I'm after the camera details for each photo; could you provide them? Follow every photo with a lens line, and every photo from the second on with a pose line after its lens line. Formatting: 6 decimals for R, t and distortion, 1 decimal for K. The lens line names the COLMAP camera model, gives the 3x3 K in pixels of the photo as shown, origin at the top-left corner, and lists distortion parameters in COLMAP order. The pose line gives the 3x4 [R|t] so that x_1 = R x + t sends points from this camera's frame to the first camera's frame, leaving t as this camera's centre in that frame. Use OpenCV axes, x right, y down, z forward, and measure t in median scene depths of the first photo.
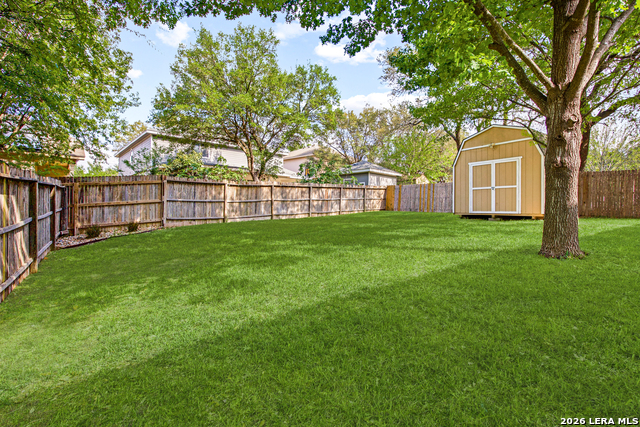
lens RADIAL K [[299.0, 0, 312.4], [0, 299.0, 212.6], [0, 0, 1]] dist [-0.002369, -0.000422]
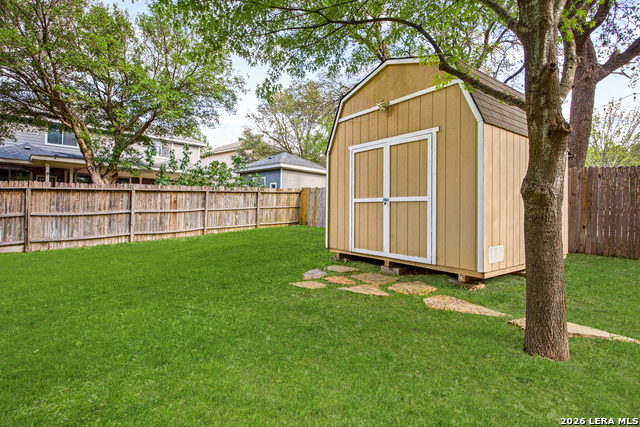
lens RADIAL K [[299.0, 0, 330.5], [0, 299.0, 207.8], [0, 0, 1]] dist [-0.002369, -0.000422]
pose [[0.999239, 0.003894, 0.038800, 0.435481], [-0.003488, 0.999938, -0.010547, -0.057367], [-0.038839, 0.010404, 0.999191, 0.480307]]
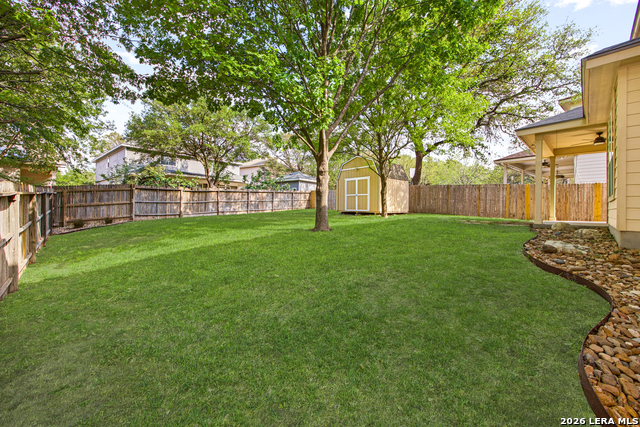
lens RADIAL K [[260.1, 0, 320.7], [0, 260.1, 208.8], [0, 0, 1]] dist [-0.002544, 0.000587]
pose [[0.989984, 0.000798, 0.141181, 0.186791], [-0.000718, 1.000000, -0.000618, -0.006857], [-0.141181, 0.000511, 0.989984, -0.307236]]
